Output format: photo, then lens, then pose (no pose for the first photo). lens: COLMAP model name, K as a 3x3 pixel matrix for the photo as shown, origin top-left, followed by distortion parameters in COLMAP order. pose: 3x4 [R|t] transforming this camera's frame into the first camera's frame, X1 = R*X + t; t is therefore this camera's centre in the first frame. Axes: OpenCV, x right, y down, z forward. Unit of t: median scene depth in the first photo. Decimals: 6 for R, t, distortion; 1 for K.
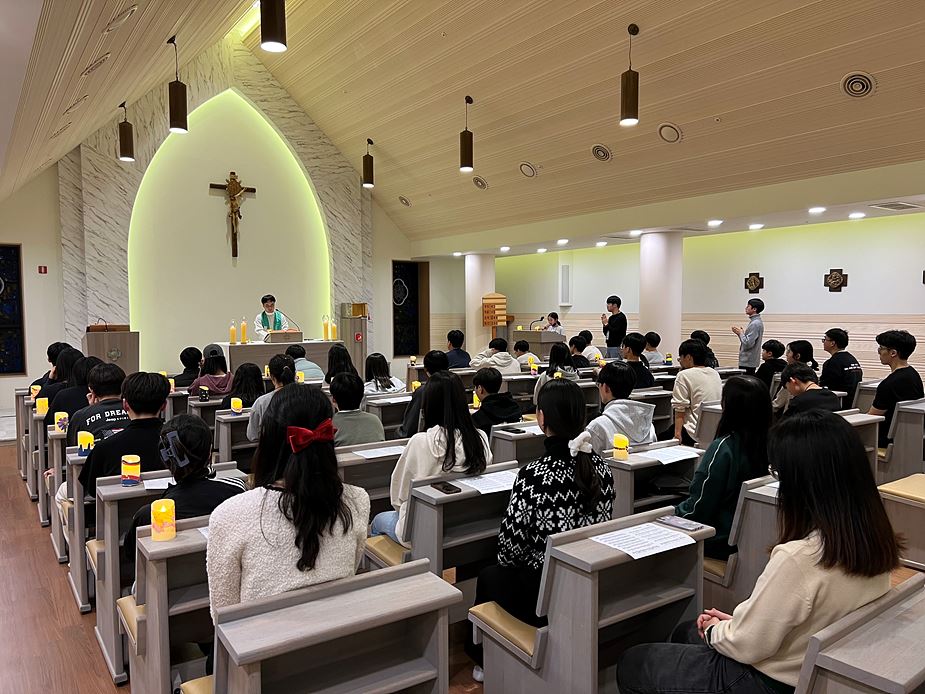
lens RADIAL K [[707.1, 0, 462.0], [0, 707.1, 345.0], [0, 0, 1]] dist [0.073051, -0.013964]
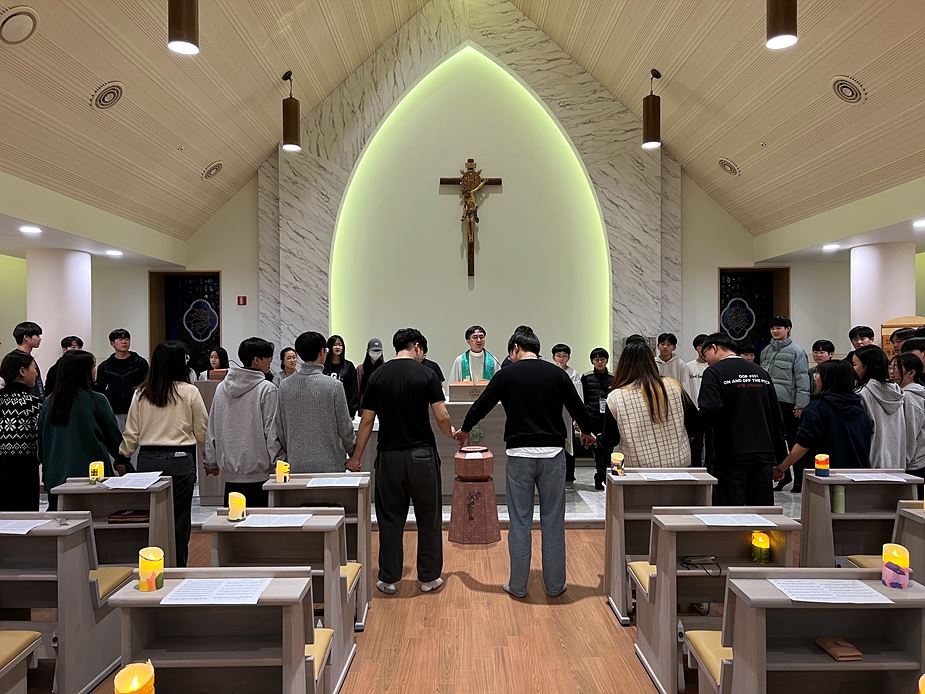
lens RADIAL K [[707.1, 0, 462.4], [0, 707.1, 350.3], [0, 0, 1]] dist [0.073051, -0.013964]
pose [[0.824215, -0.000168, -0.566278, 0.082707], [-0.028140, 0.998752, -0.041255, -0.017428], [0.565578, 0.049938, 0.823181, 0.407502]]
